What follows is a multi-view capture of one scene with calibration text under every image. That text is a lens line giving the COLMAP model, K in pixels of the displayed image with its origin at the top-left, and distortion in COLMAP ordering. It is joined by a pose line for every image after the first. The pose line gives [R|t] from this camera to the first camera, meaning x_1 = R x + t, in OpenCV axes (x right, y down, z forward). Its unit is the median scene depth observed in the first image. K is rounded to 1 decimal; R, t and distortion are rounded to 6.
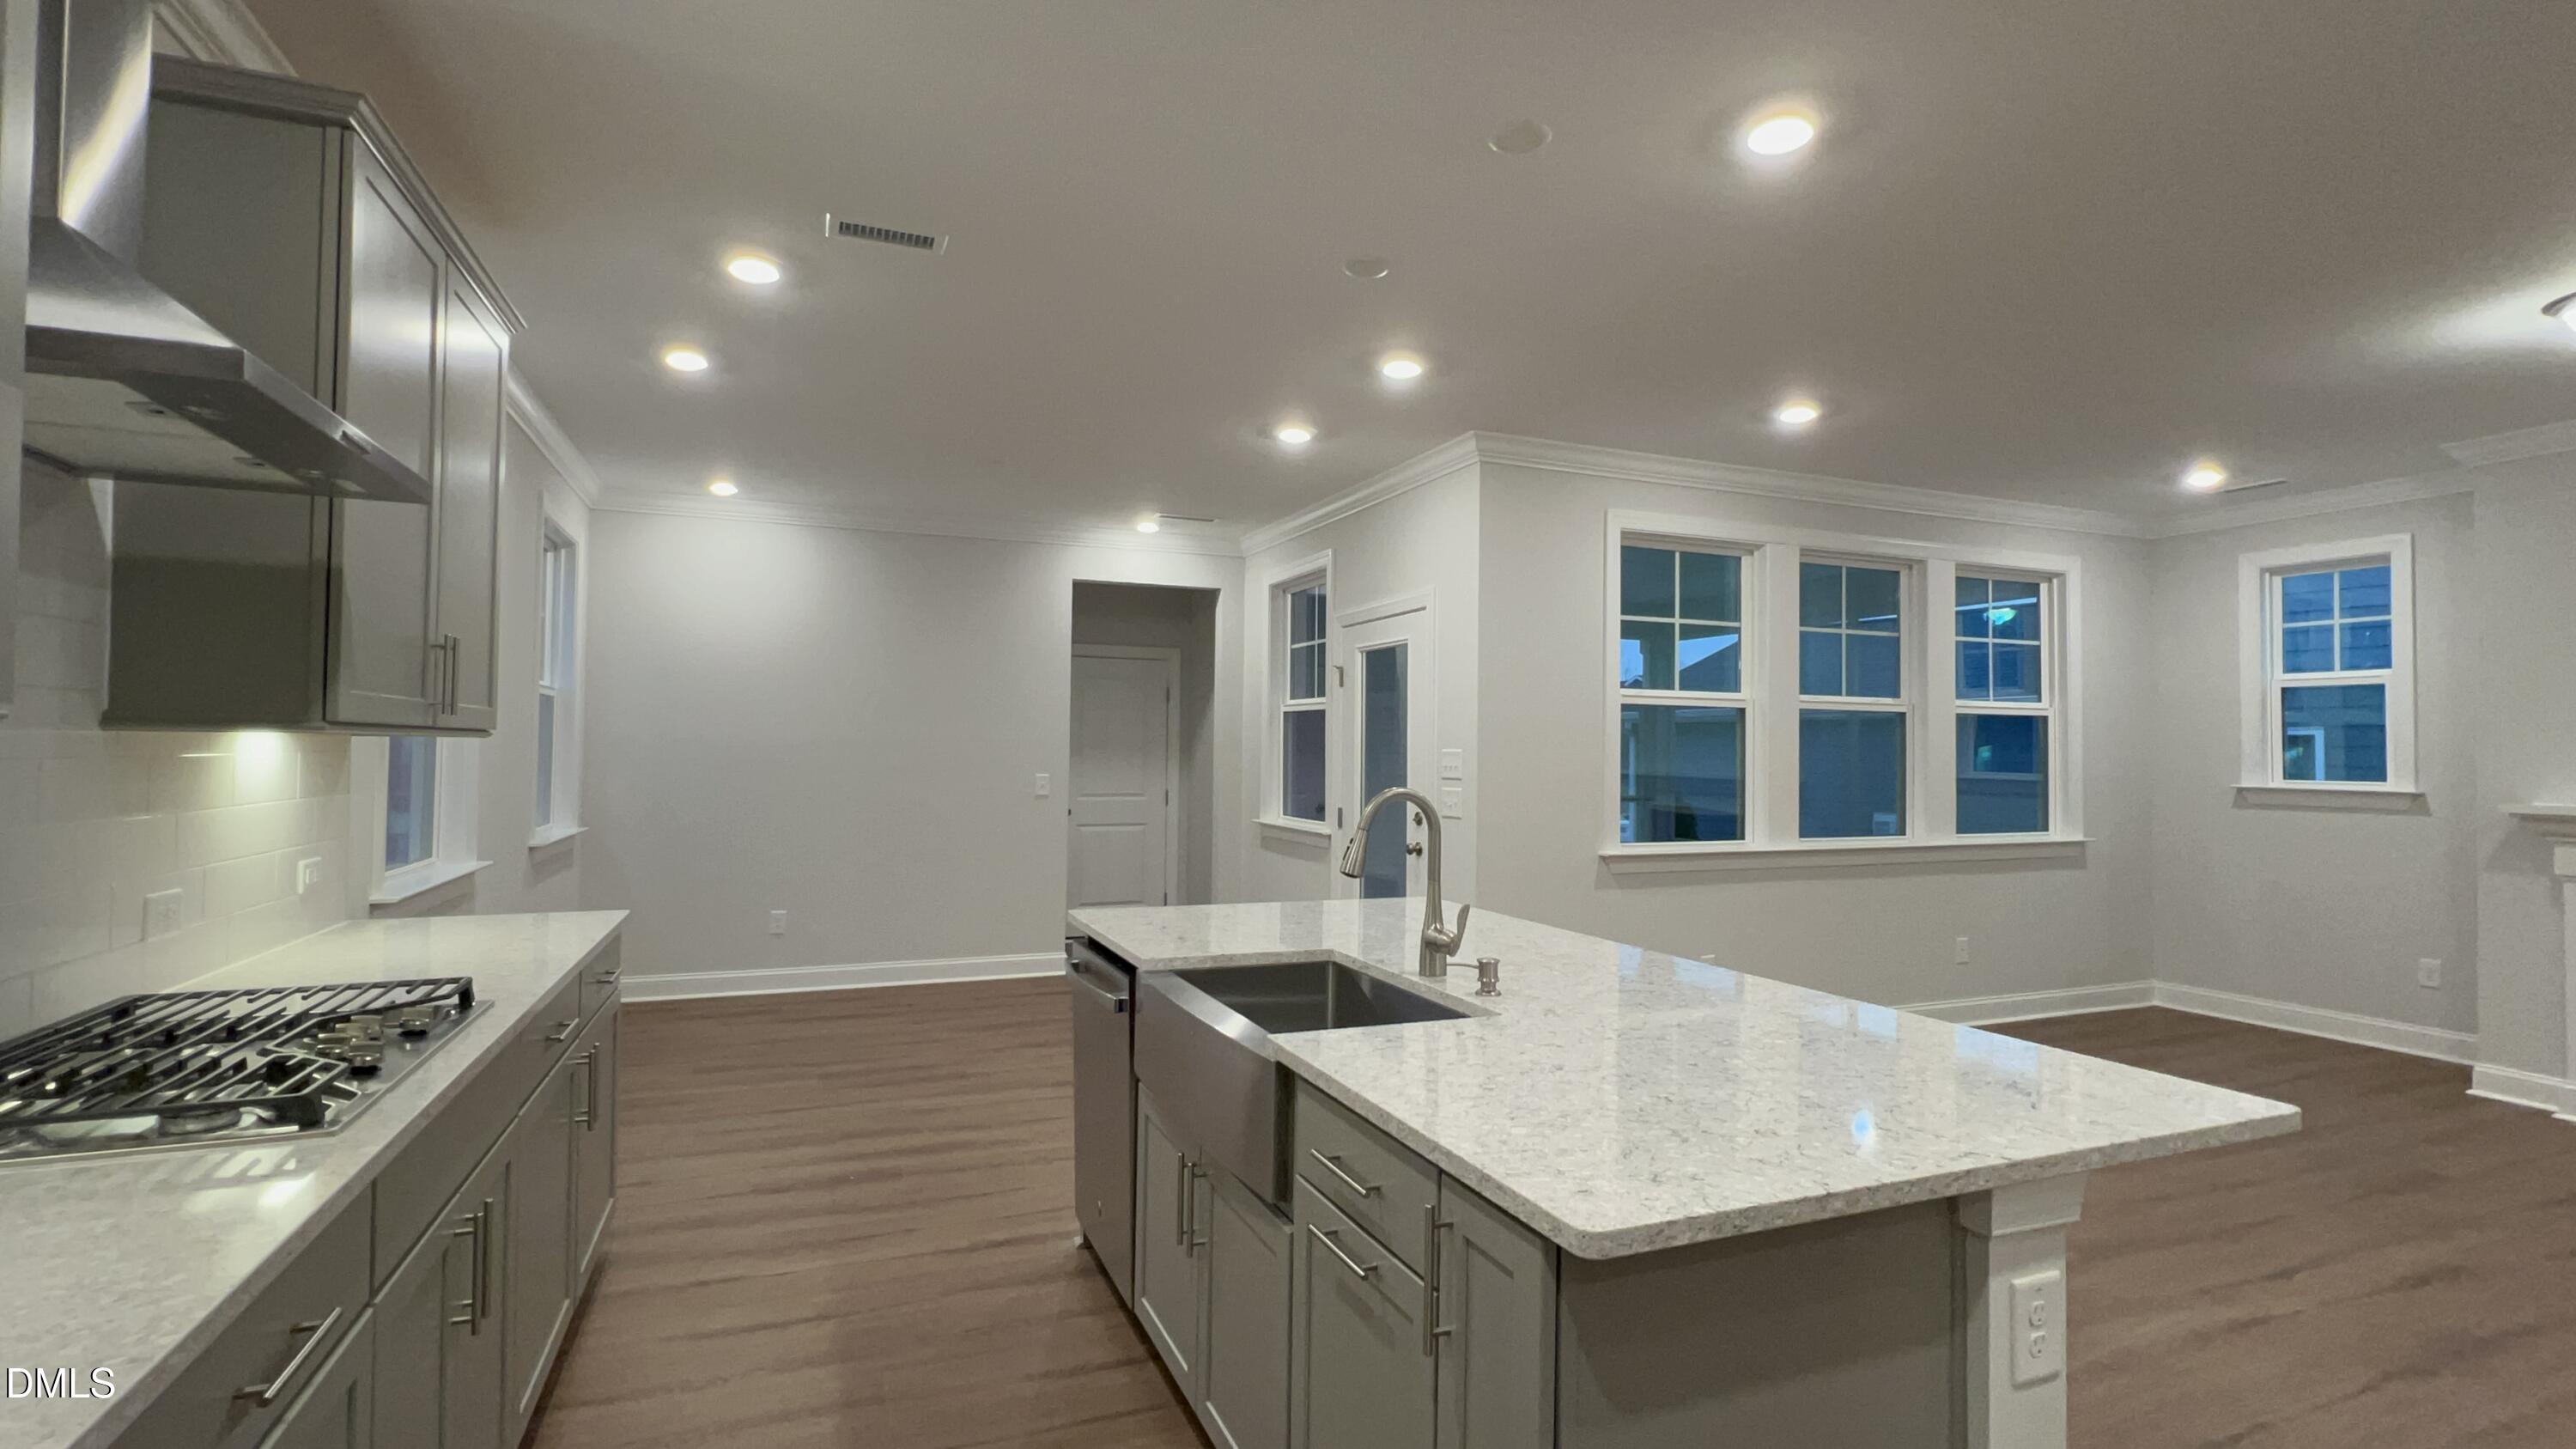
lens RADIAL K [[1174.8, 0, 1278.4], [0, 1174.8, 725.7], [0, 0, 1]] dist [-0.006514, 0.000788]
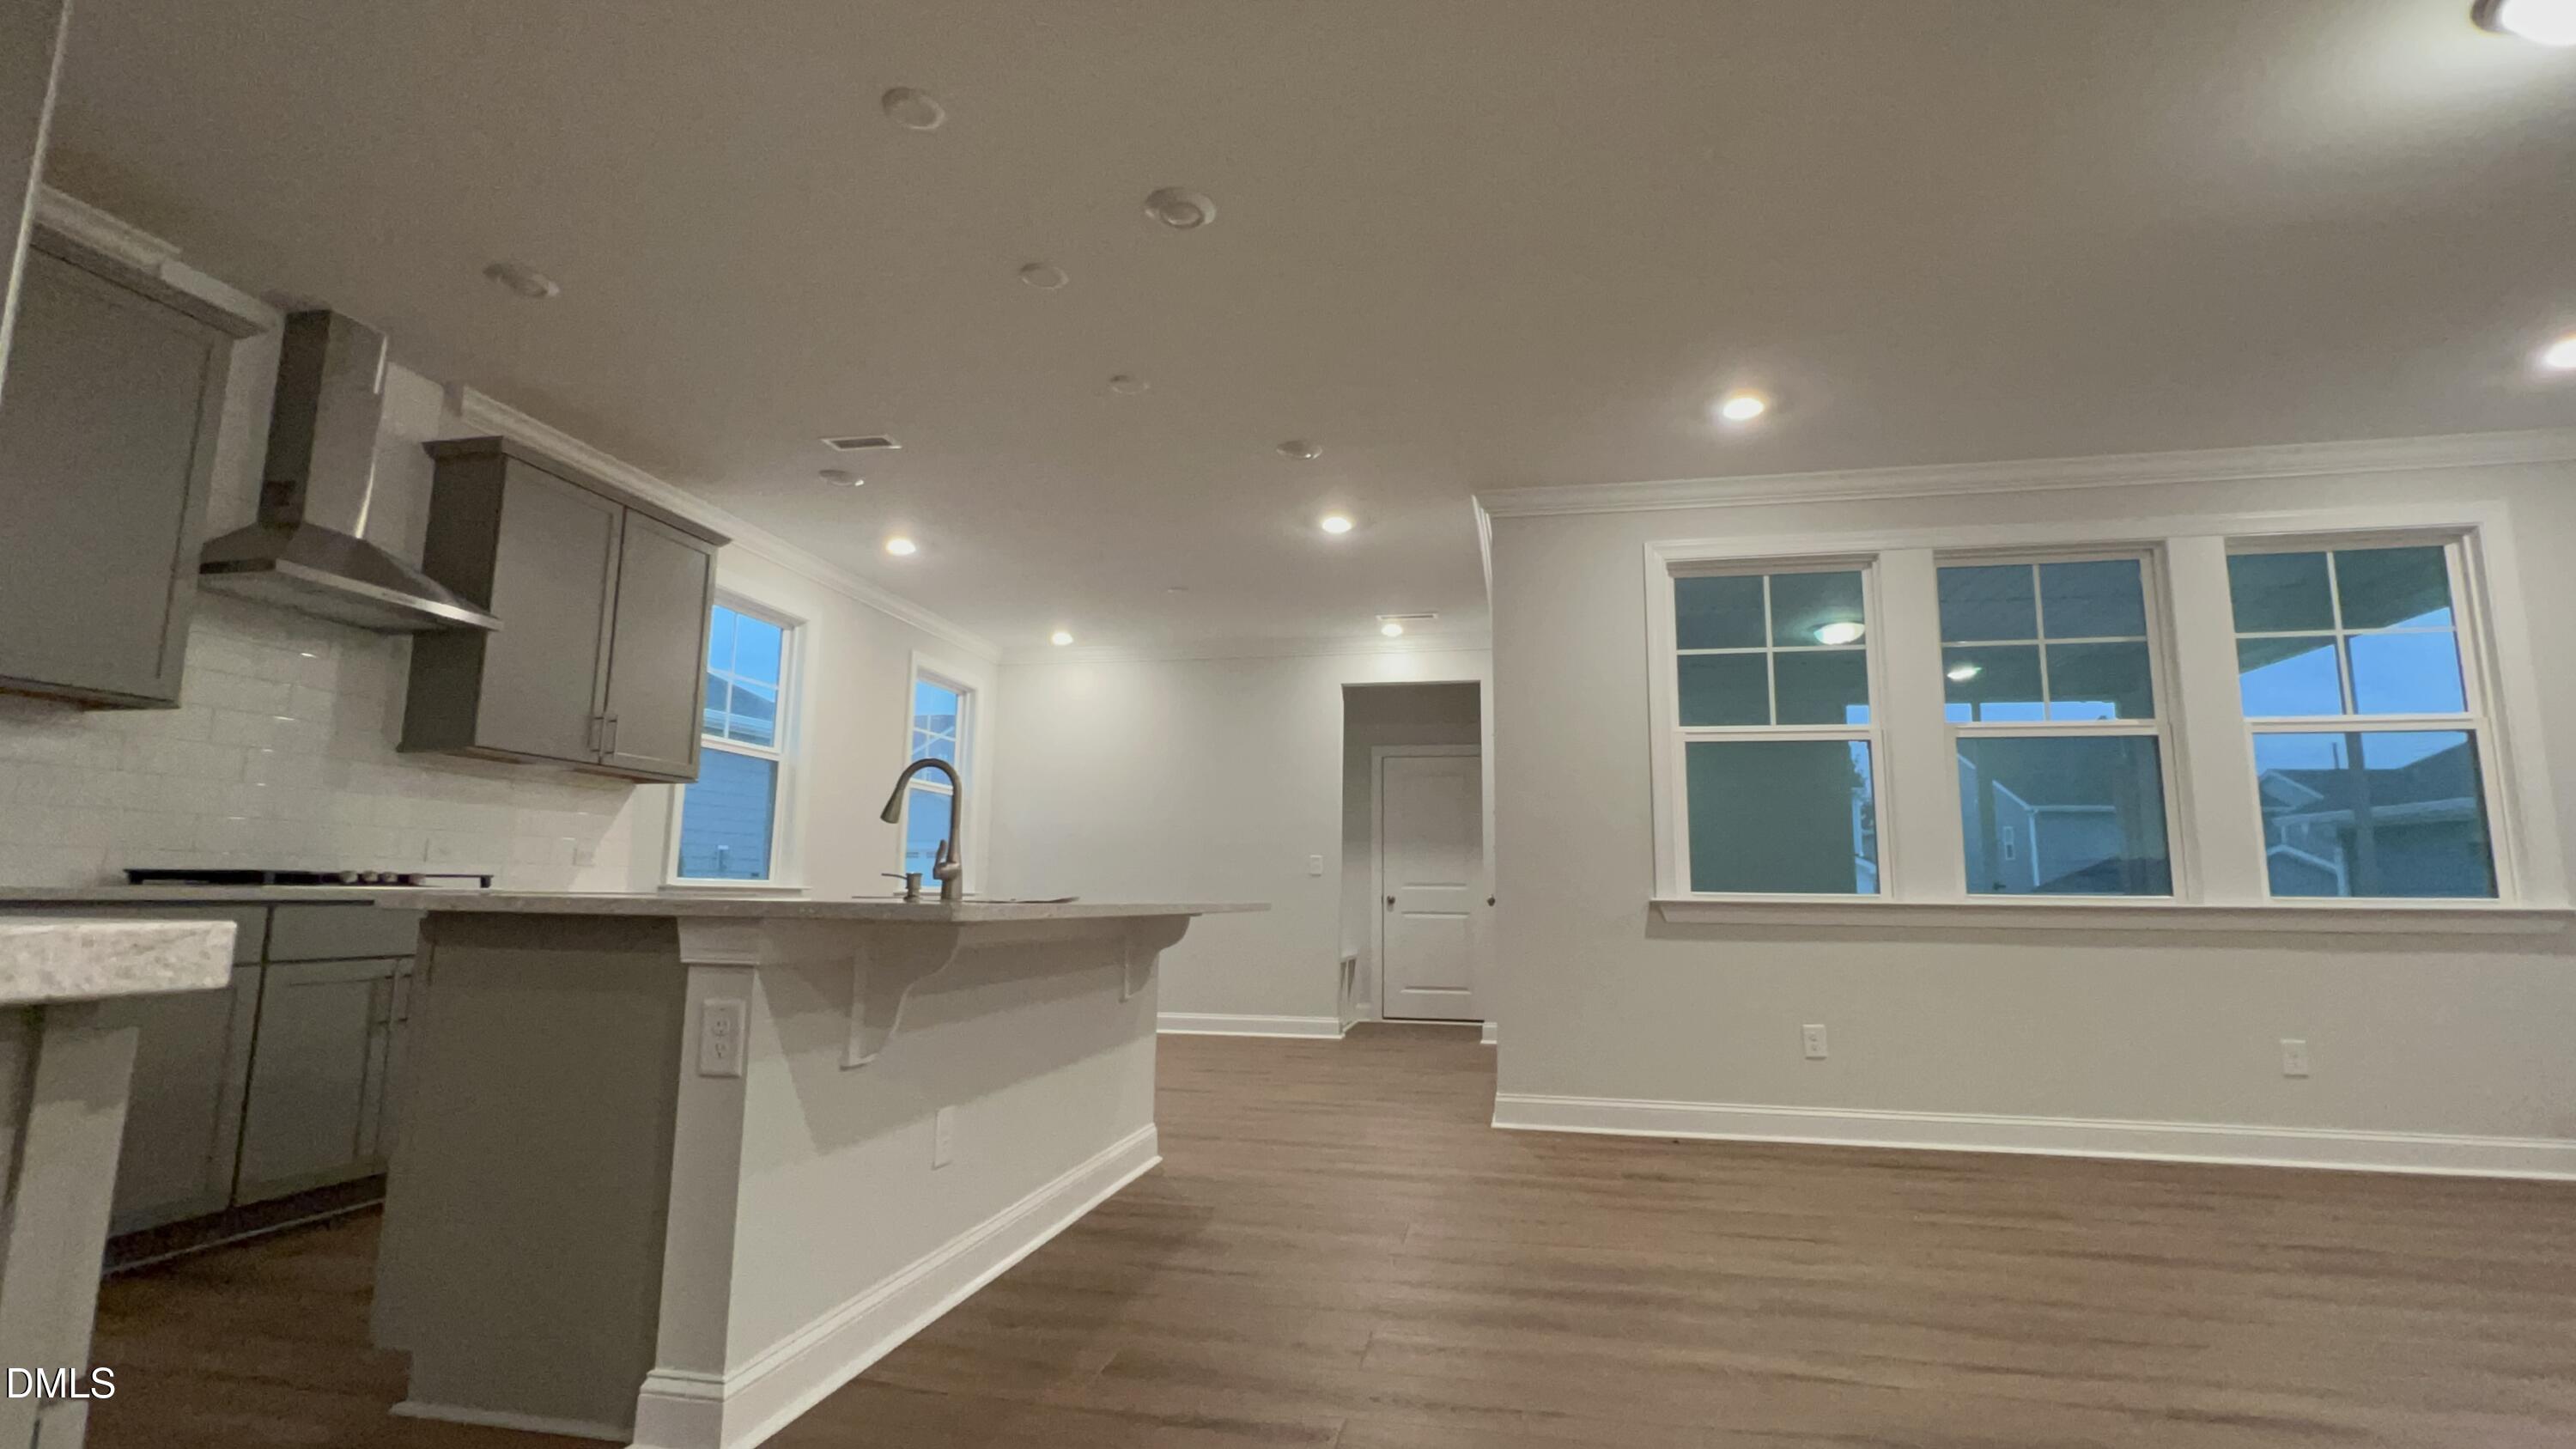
lens RADIAL K [[1174.8, 0, 1289.4], [0, 1174.8, 724.2], [0, 0, 1]] dist [-0.006514, 0.000788]
pose [[0.829876, -0.082006, -0.551888, 0.593147], [0.008623, 0.990907, -0.134274, 0.098137], [0.557881, 0.106672, 0.823037, 0.051855]]
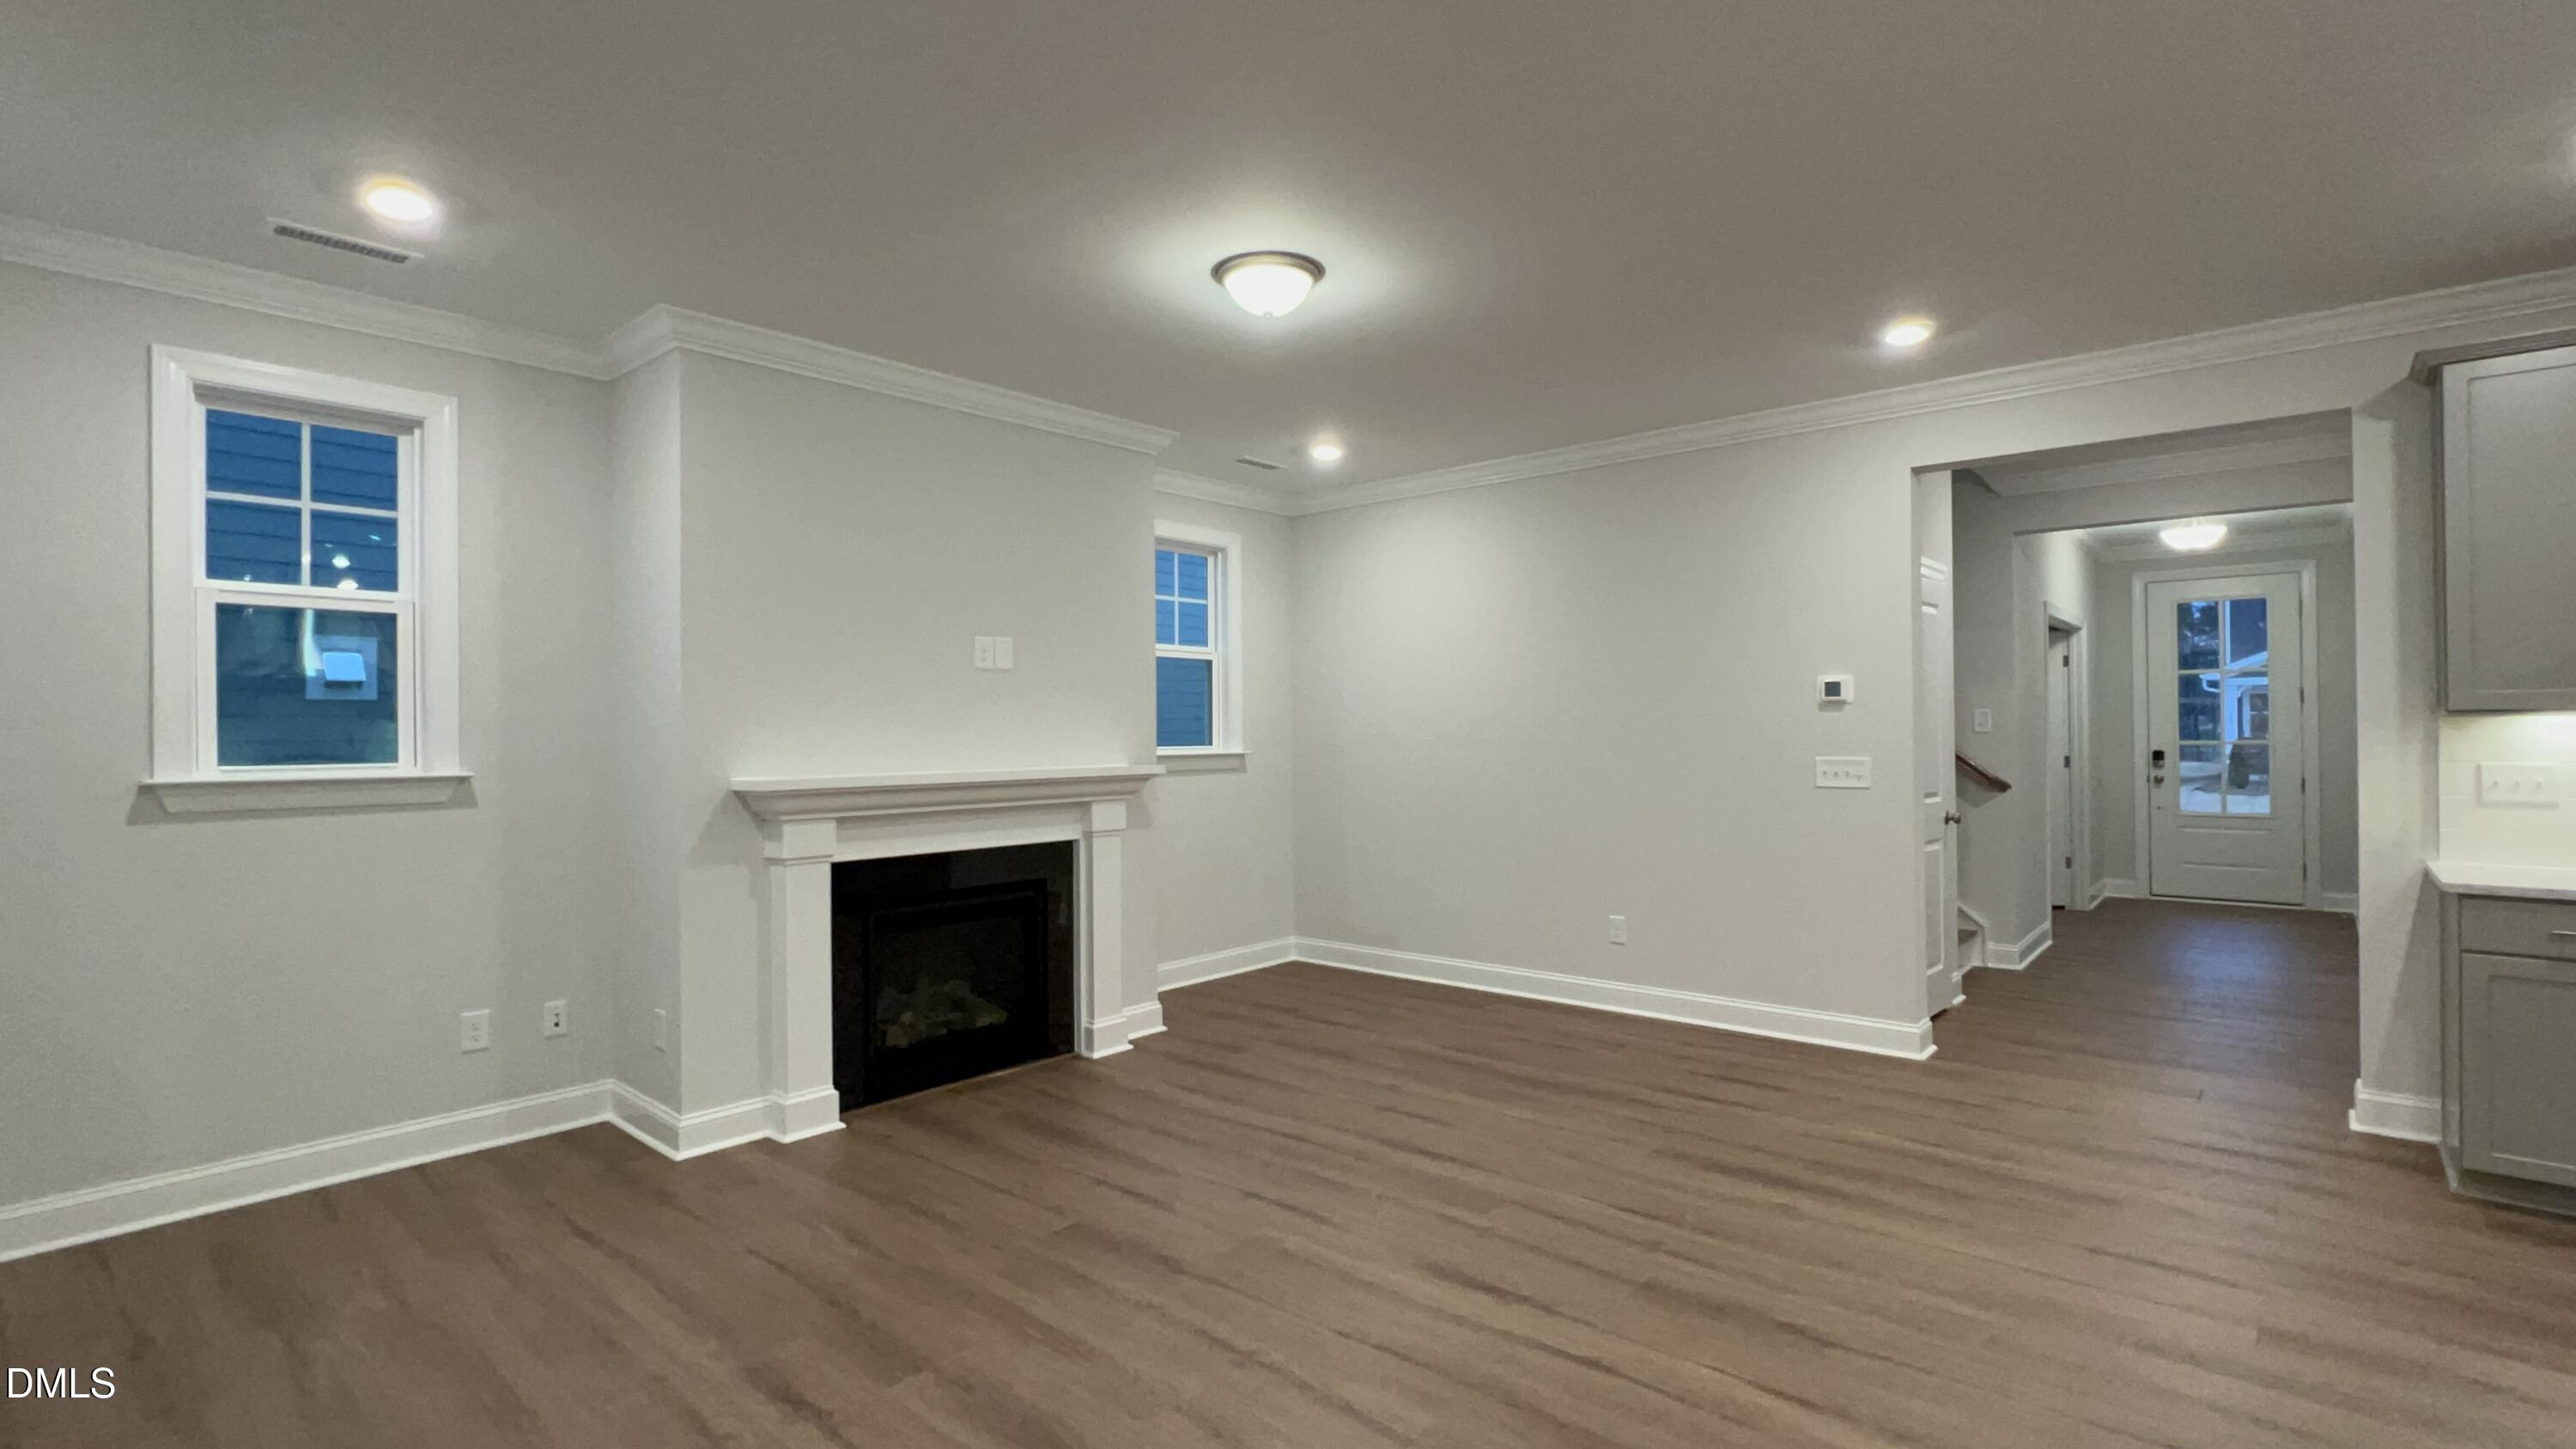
lens RADIAL K [[1174.8, 0, 1272.8], [0, 1174.8, 733.0], [0, 0, 1]] dist [-0.006514, 0.000788]
pose [[-0.455622, -0.009617, 0.890122, 0.153204], [-0.018417, 0.999829, 0.001375, 0.025095], [-0.889983, -0.015767, -0.455721, 0.993008]]
